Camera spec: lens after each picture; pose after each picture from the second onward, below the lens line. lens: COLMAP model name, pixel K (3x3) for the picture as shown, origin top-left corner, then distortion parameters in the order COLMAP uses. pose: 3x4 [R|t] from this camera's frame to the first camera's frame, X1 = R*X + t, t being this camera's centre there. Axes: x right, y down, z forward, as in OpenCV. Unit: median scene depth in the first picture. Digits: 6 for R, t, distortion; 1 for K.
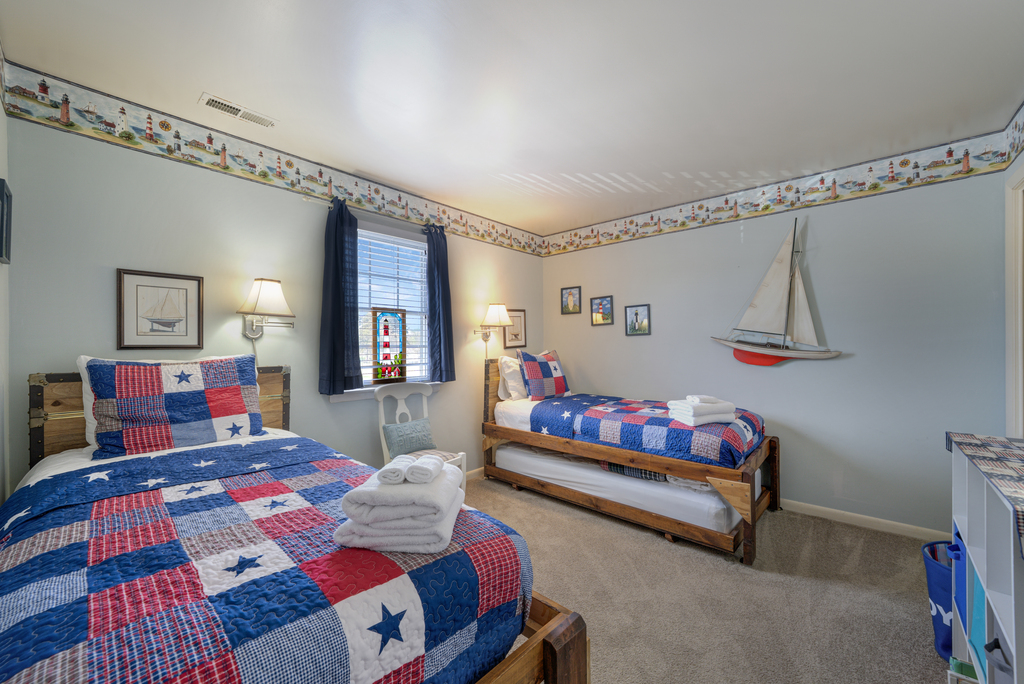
lens RADIAL K [[389.4, 0, 512.0], [0, 389.4, 342.0], [0, 0, 1]] dist [0.000754, 0.000158]
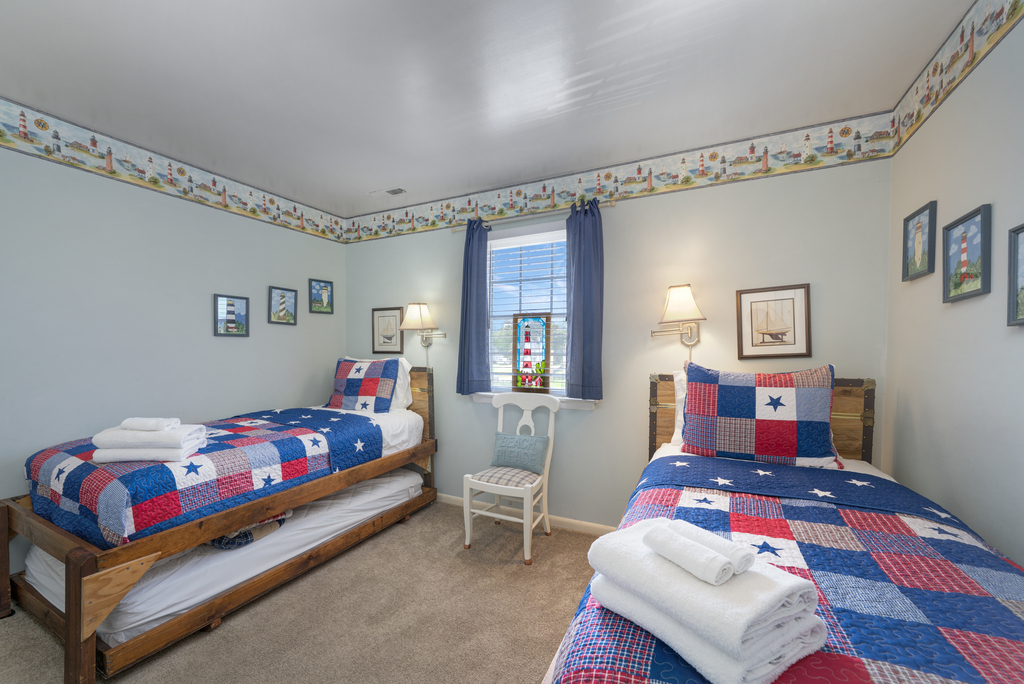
lens RADIAL K [[410.3, 0, 508.8], [0, 410.3, 361.2], [0, 0, 1]] dist [0.000005, -0.000114]
pose [[0.270935, 0.026299, -0.962238, 0.625129], [0.000174, 0.999625, 0.027370, 0.002402], [0.962598, -0.007583, 0.270829, 0.682925]]
